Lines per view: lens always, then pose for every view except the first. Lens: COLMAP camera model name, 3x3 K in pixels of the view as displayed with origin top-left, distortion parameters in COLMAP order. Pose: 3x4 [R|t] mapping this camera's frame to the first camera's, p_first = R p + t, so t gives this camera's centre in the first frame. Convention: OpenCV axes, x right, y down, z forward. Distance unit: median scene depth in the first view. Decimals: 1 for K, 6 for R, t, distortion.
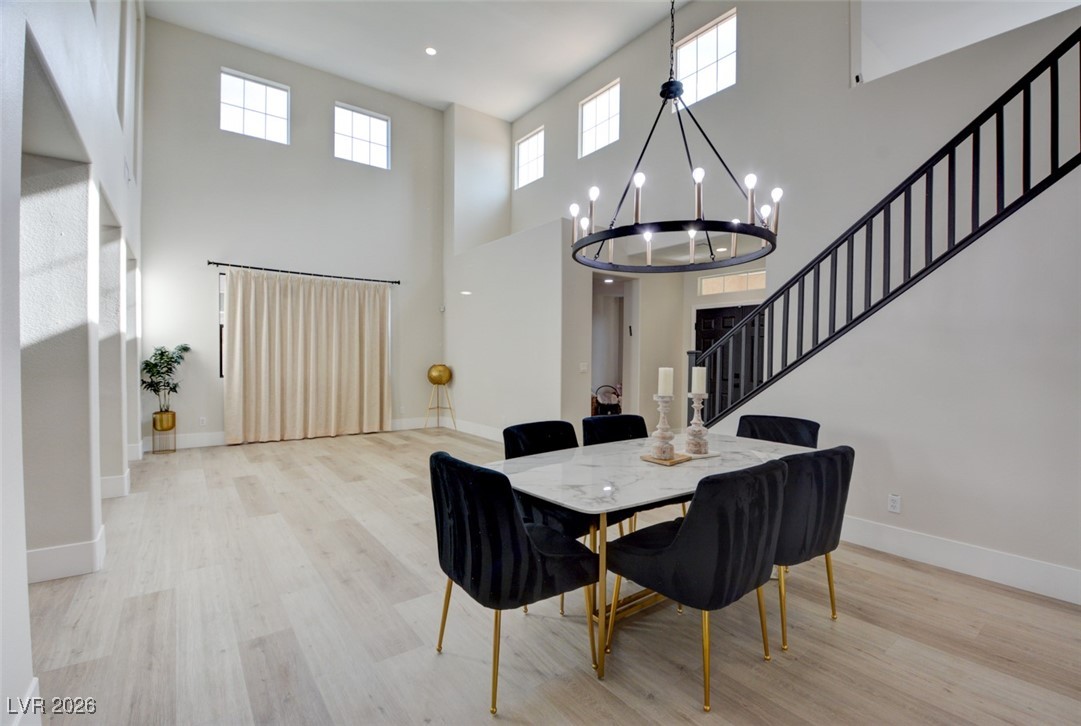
lens RADIAL K [[481.8, 0, 553.0], [0, 481.8, 361.5], [0, 0, 1]] dist [-0.014493, -0.000162]
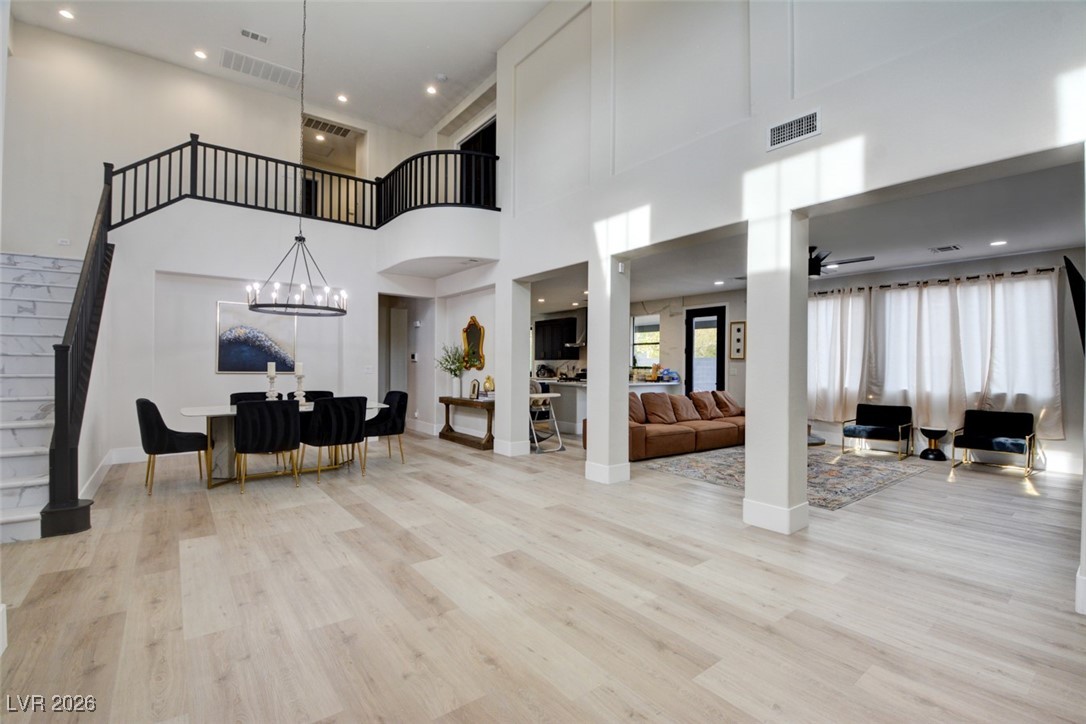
lens RADIAL K [[481.6, 0, 537.5], [0, 481.6, 370.5], [0, 0, 1]] dist [0.000110, -0.016054]
pose [[-0.999768, -0.013424, 0.016846, -0.304207], [-0.012946, 0.999519, 0.028176, -0.009063], [-0.017216, 0.027952, -0.999461, 1.085186]]
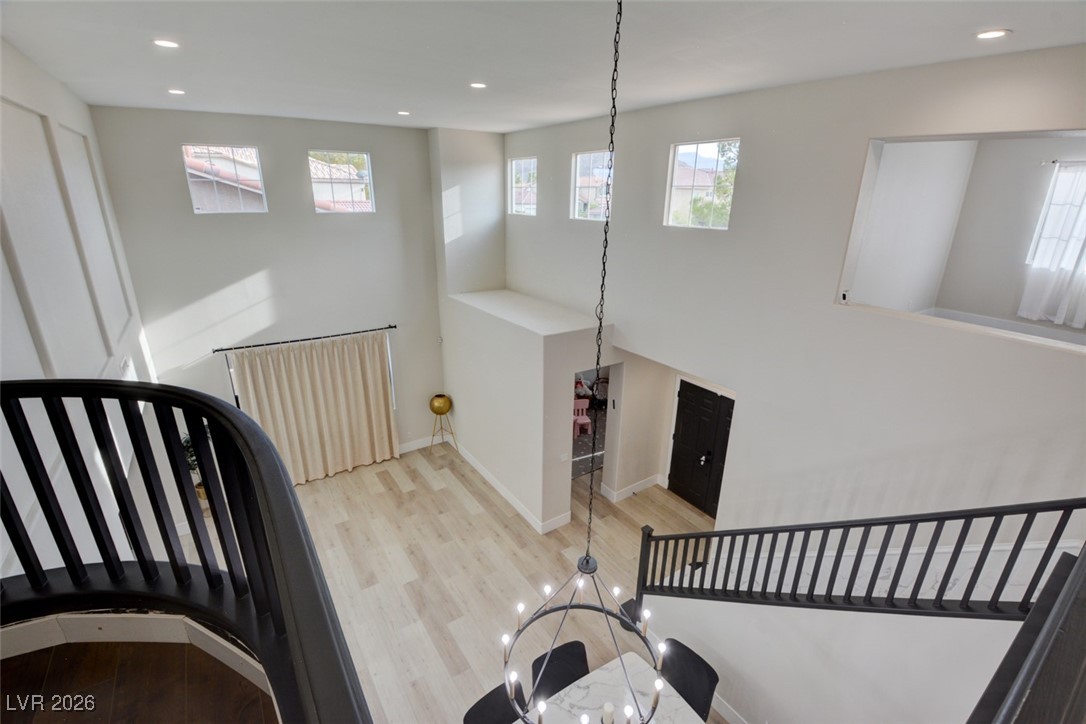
lens RADIAL K [[487.0, 0, 548.3], [0, 487.0, 361.6], [0, 0, 1]] dist [-0.000952, -0.000498]
pose [[0.998155, 0.026814, -0.054471, 0.070688], [-0.007855, 0.946680, 0.322080, -0.474130], [0.060203, -0.321058, 0.945144, 0.013949]]
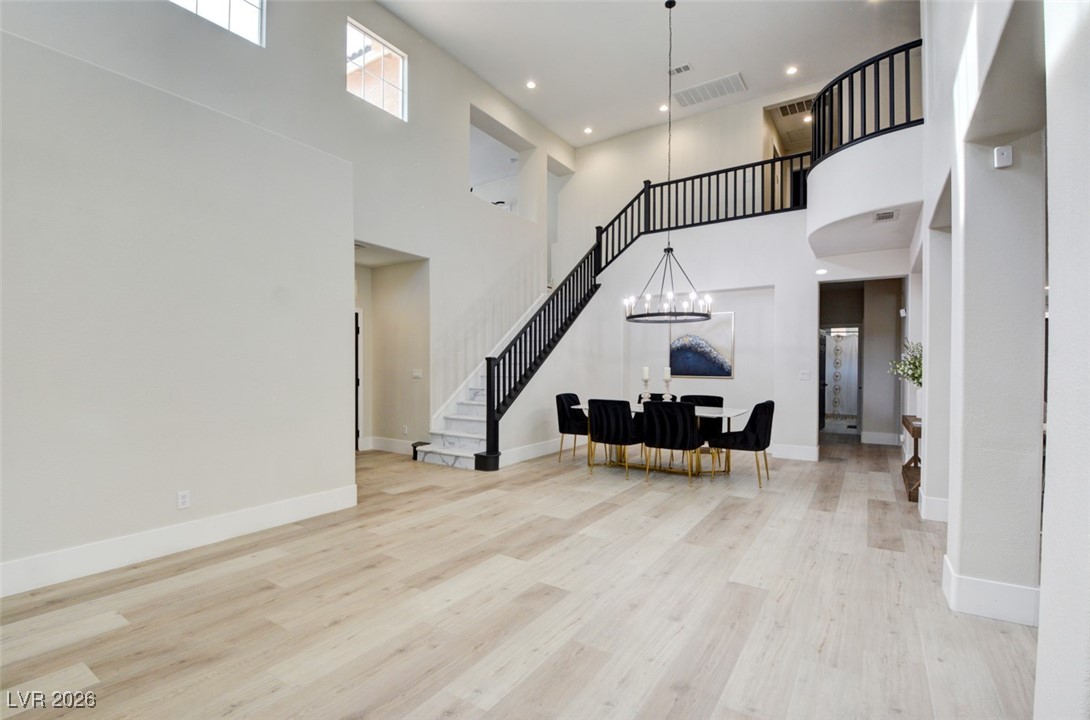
lens RADIAL K [[484.1, 0, 545.2], [0, 484.1, 374.9], [0, 0, 1]] dist [0.001492, -0.000289]
pose [[-0.311239, -0.024375, 0.950019, -0.617884], [0.010833, 0.999515, 0.029194, -0.008447], [-0.950270, 0.019378, -0.310824, 0.783394]]
